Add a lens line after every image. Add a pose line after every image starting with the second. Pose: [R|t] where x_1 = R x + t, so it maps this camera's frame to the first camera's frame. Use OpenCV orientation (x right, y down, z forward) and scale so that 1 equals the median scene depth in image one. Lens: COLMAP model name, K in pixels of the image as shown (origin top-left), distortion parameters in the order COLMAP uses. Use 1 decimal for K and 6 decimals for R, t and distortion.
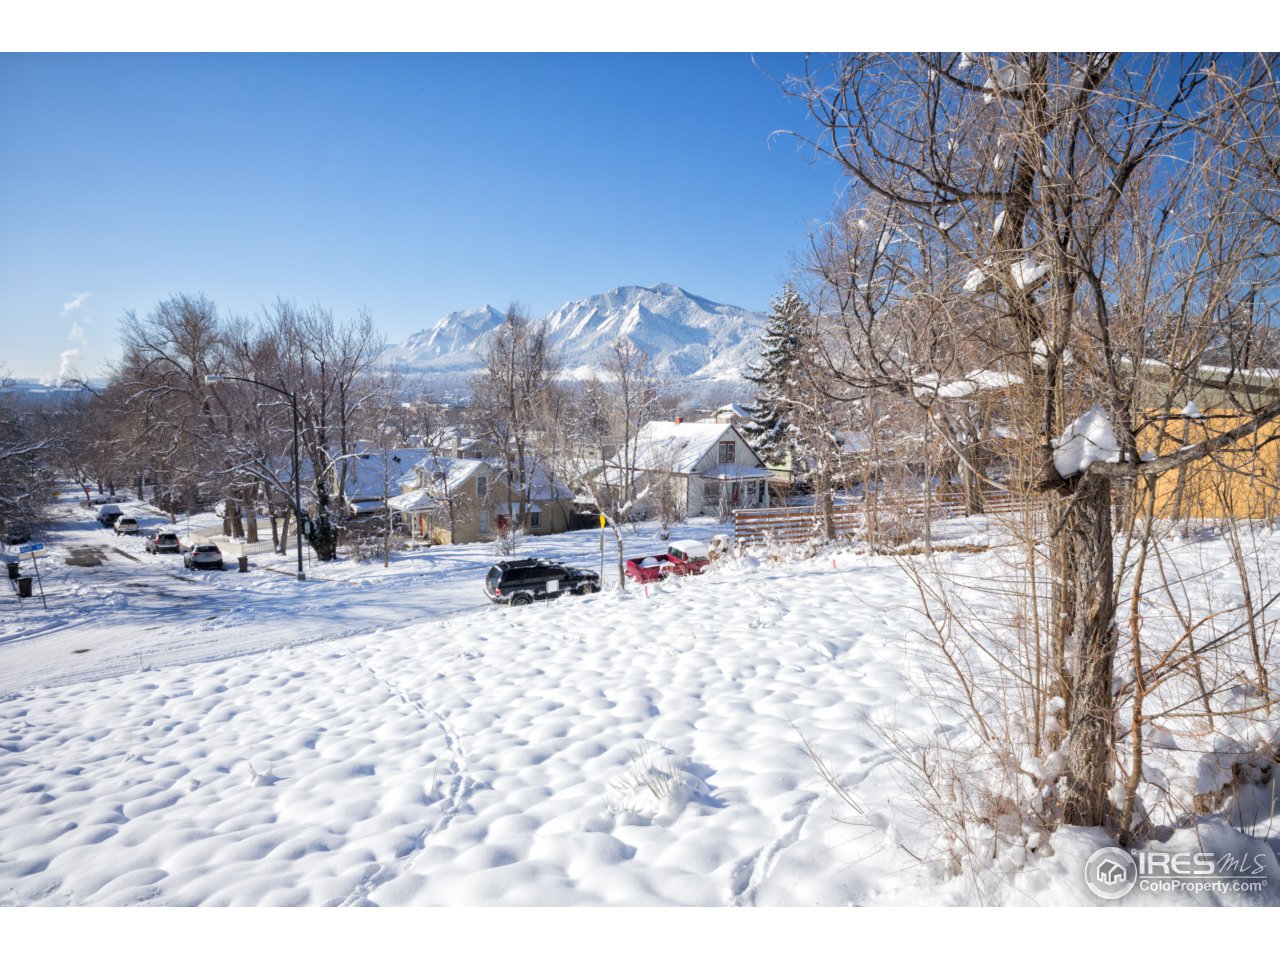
lens RADIAL K [[761.6, 0, 631.6], [0, 761.6, 476.1], [0, 0, 1]] dist [0.012363, 0.001733]
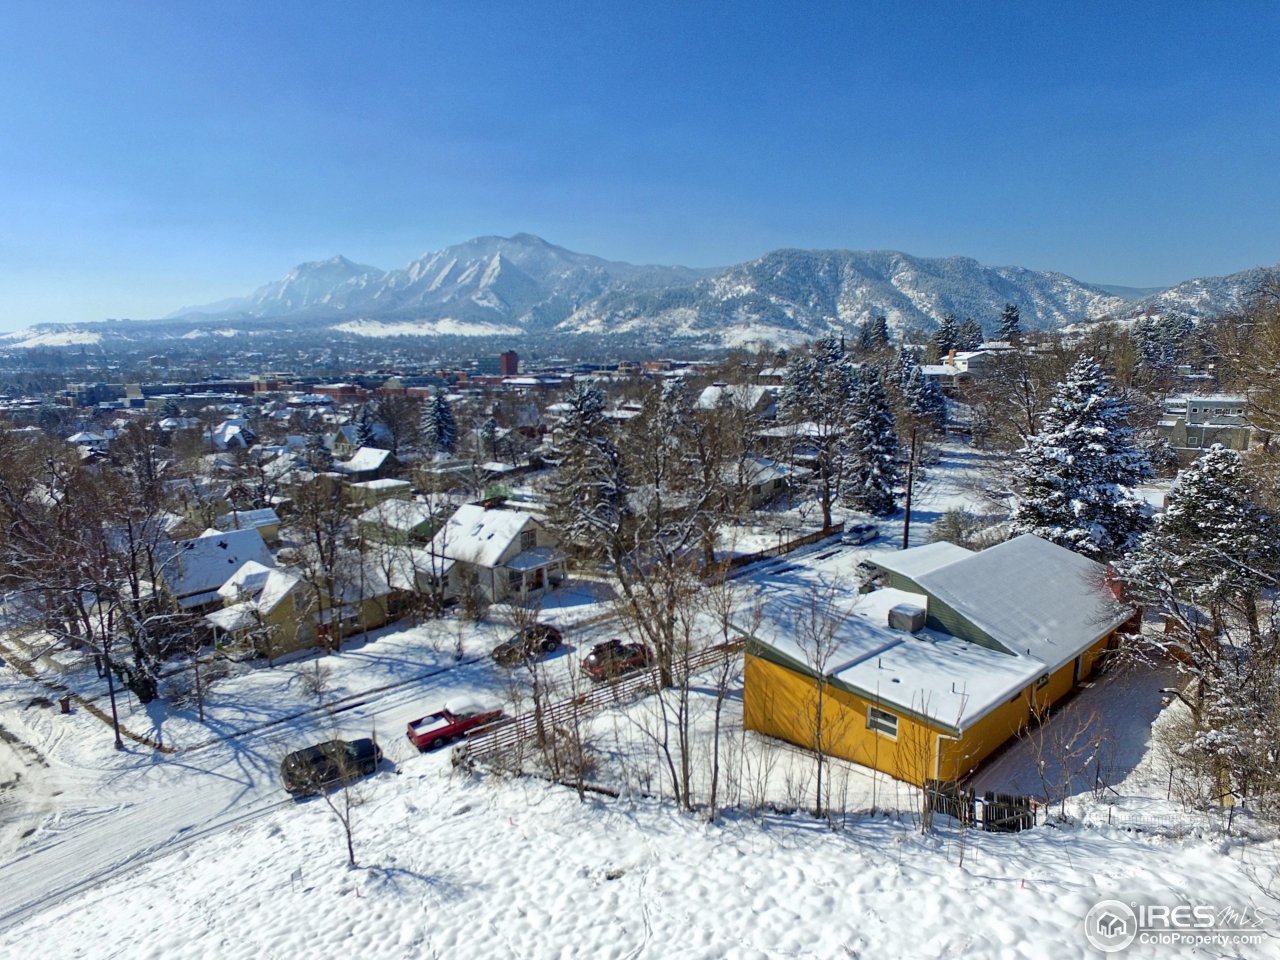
lens RADIAL K [[740.4, 0, 633.7], [0, 740.4, 482.4], [0, 0, 1]] dist [-0.007948, 0.010474]
pose [[0.983915, -0.054027, 0.170270, 0.087275], [0.040120, 0.995651, 0.084083, -0.185251], [-0.174072, -0.075899, 0.981804, -0.092088]]
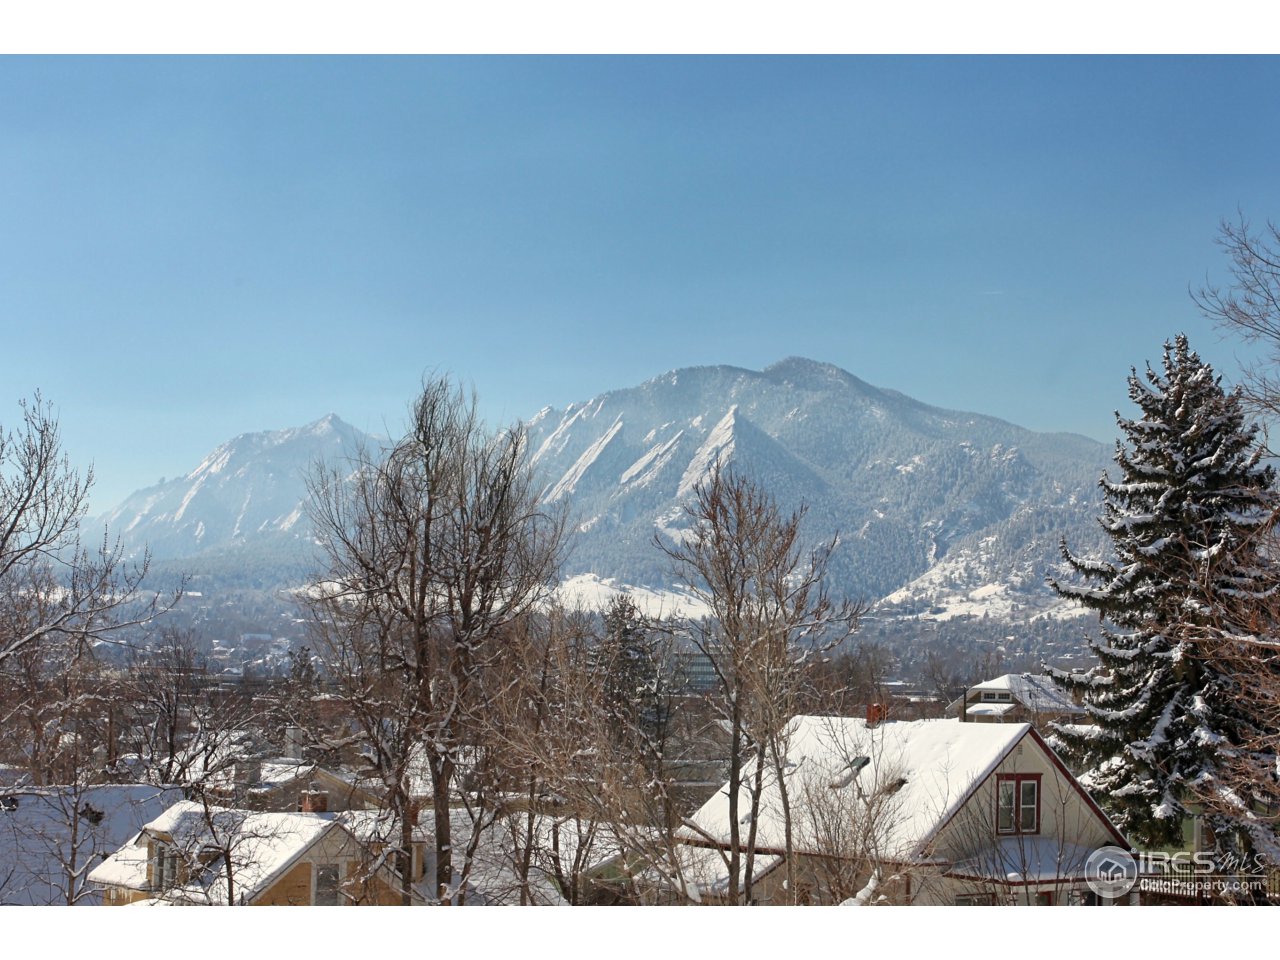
lens RADIAL K [[2077.1, 0, 563.0], [0, 2077.1, 567.8], [0, 0, 1]] dist [0.009459, 0.000000]
pose [[0.997411, 0.005077, -0.071737, -0.015156], [-0.015579, 0.989072, -0.146611, 0.004424], [0.070208, 0.147349, 0.986590, 0.022298]]
